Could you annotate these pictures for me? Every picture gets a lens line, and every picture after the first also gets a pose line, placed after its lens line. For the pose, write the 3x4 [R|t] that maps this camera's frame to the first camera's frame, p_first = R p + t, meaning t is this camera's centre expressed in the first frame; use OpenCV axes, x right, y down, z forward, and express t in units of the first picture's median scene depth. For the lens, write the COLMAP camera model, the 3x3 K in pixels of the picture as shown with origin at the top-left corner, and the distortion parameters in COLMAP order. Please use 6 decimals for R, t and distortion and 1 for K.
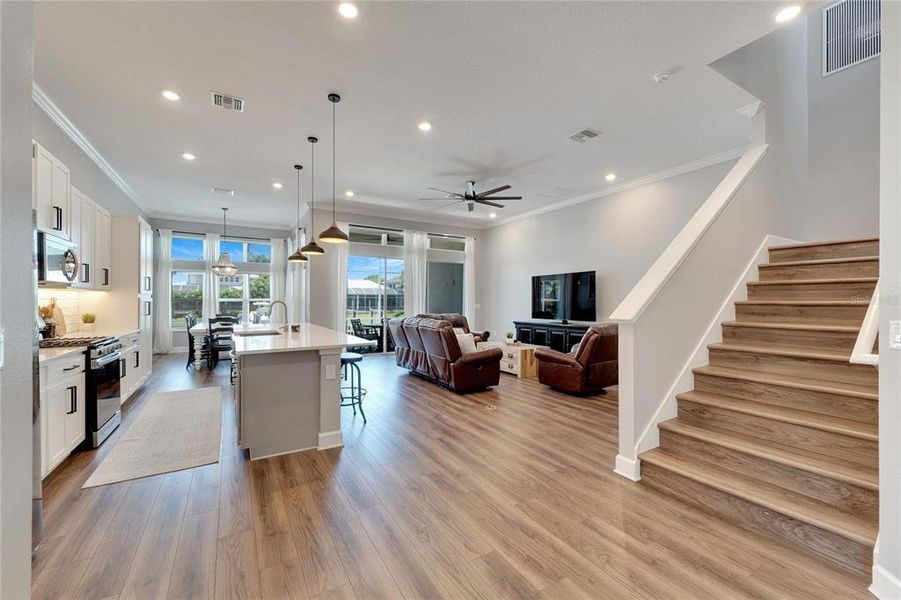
lens RADIAL K [[363.7, 0, 447.3], [0, 363.7, 300.2], [0, 0, 1]] dist [-0.001432, -0.000653]
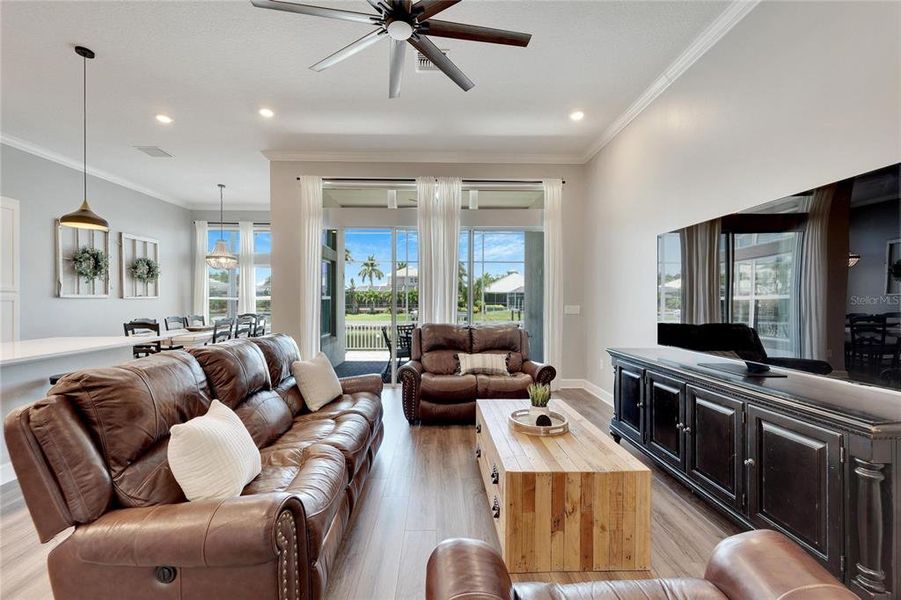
lens RADIAL K [[363.7, 0, 447.4], [0, 363.7, 301.1], [0, 0, 1]] dist [-0.001432, -0.000653]
pose [[0.872979, 0.001433, -0.487756, 0.293342], [0.001605, 0.999982, 0.005812, 0.001888], [0.487756, -0.005857, 0.872960, 0.719000]]
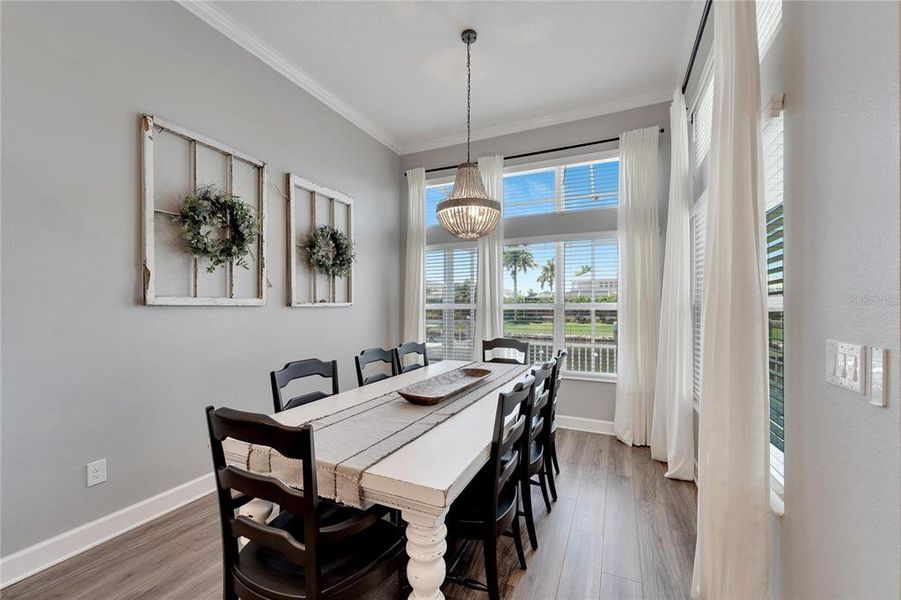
lens RADIAL K [[363.7, 0, 449.5], [0, 363.7, 305.7], [0, 0, 1]] dist [-0.001432, -0.000653]
pose [[0.568604, -0.001803, -0.822609, -0.463380], [0.001243, 0.999998, -0.001332, -0.001638], [0.822610, -0.000265, 0.568605, 1.060997]]
